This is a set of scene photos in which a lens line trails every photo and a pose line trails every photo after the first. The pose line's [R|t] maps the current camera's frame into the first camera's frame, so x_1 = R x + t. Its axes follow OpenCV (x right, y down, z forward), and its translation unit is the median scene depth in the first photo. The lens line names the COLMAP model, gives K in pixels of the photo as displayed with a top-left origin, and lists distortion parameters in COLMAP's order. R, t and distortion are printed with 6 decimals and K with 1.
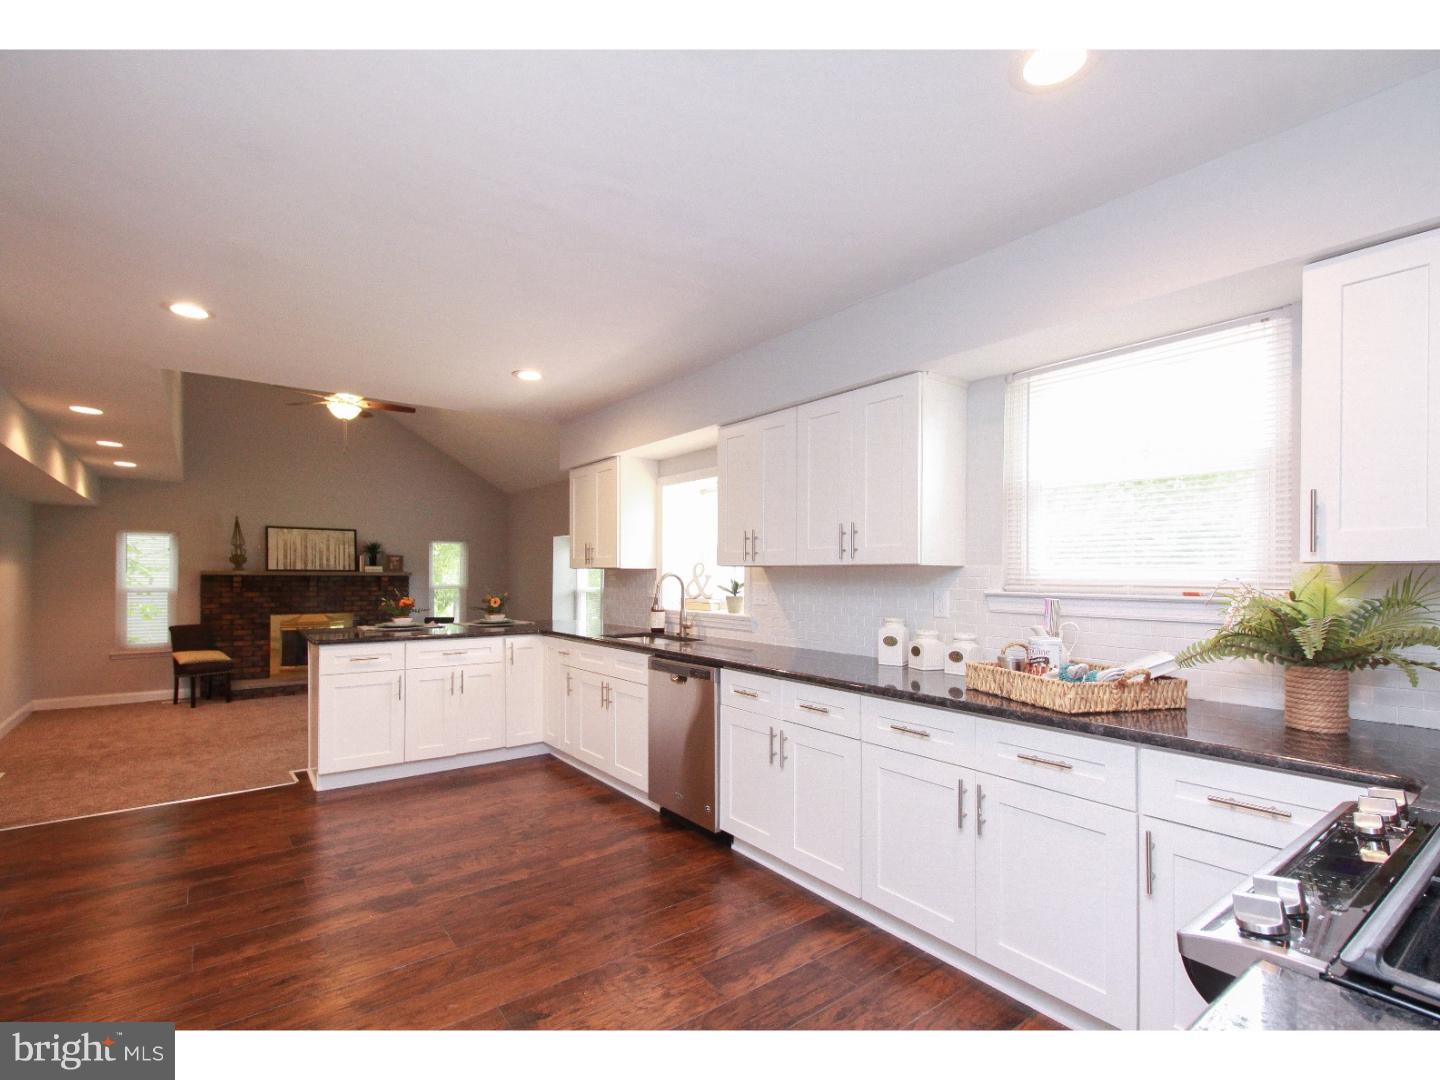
lens RADIAL K [[657.7, 0, 718.6], [0, 657.7, 575.1], [0, 0, 1]] dist [0.013161, -0.004392]
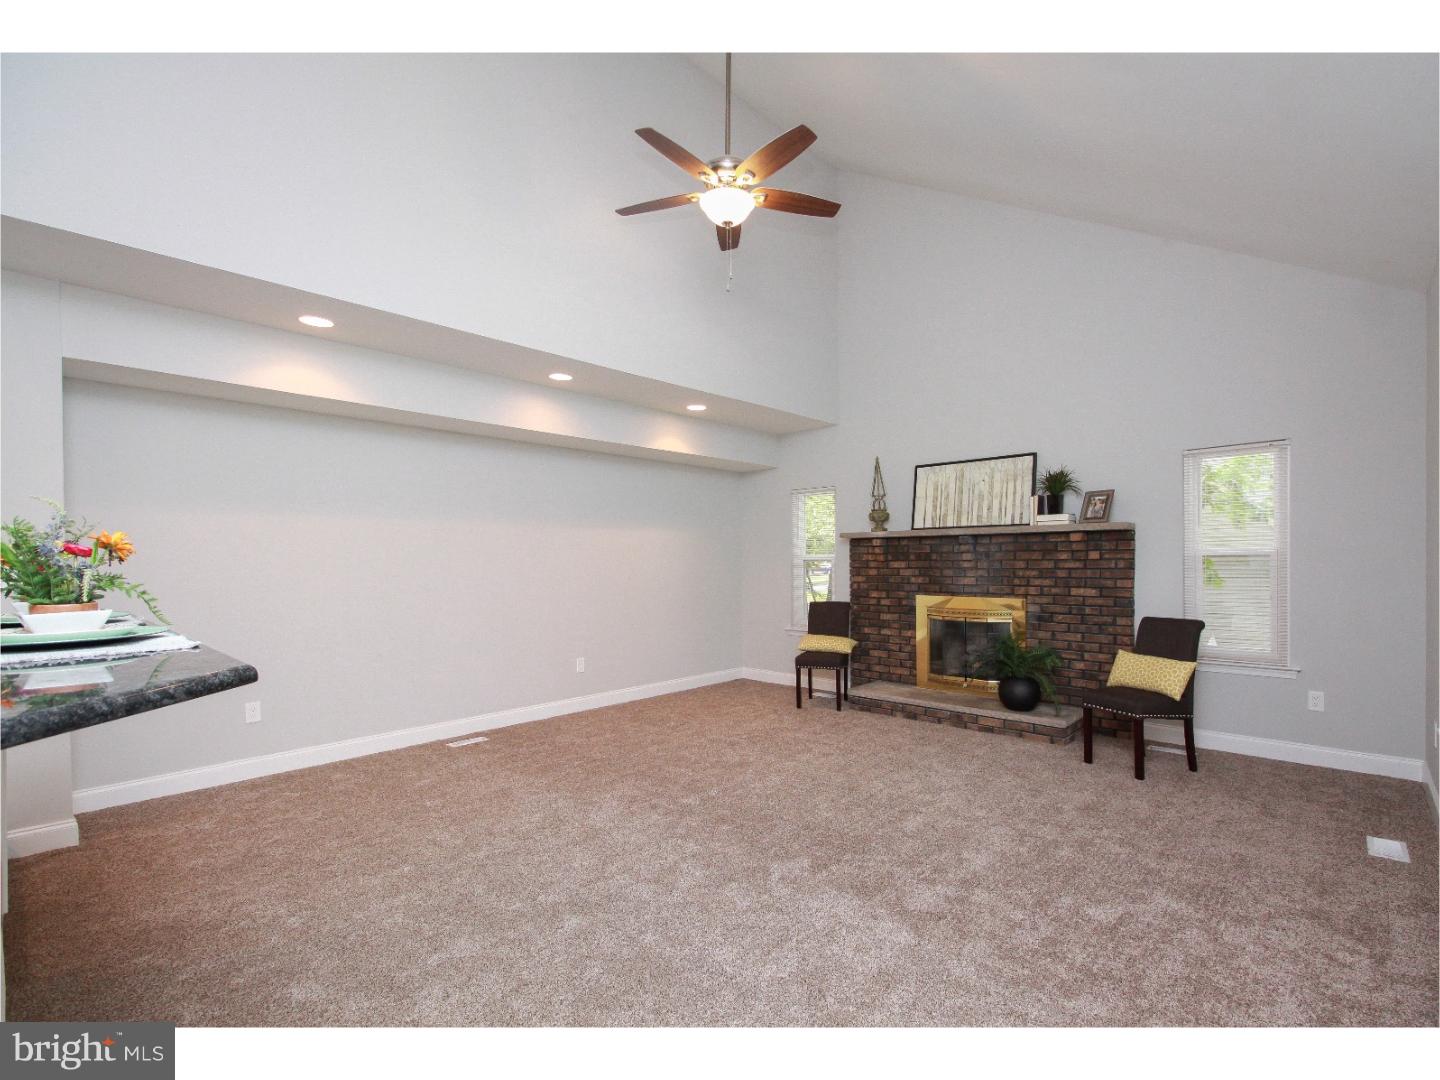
lens RADIAL K [[657.7, 0, 739.5], [0, 657.7, 564.5], [0, 0, 1]] dist [0.013161, -0.004392]
pose [[0.185093, -0.000151, -0.982721, -0.040652], [0.010138, 0.999947, 0.001756, 0.026310], [0.982669, -0.010288, 0.185085, 0.702341]]
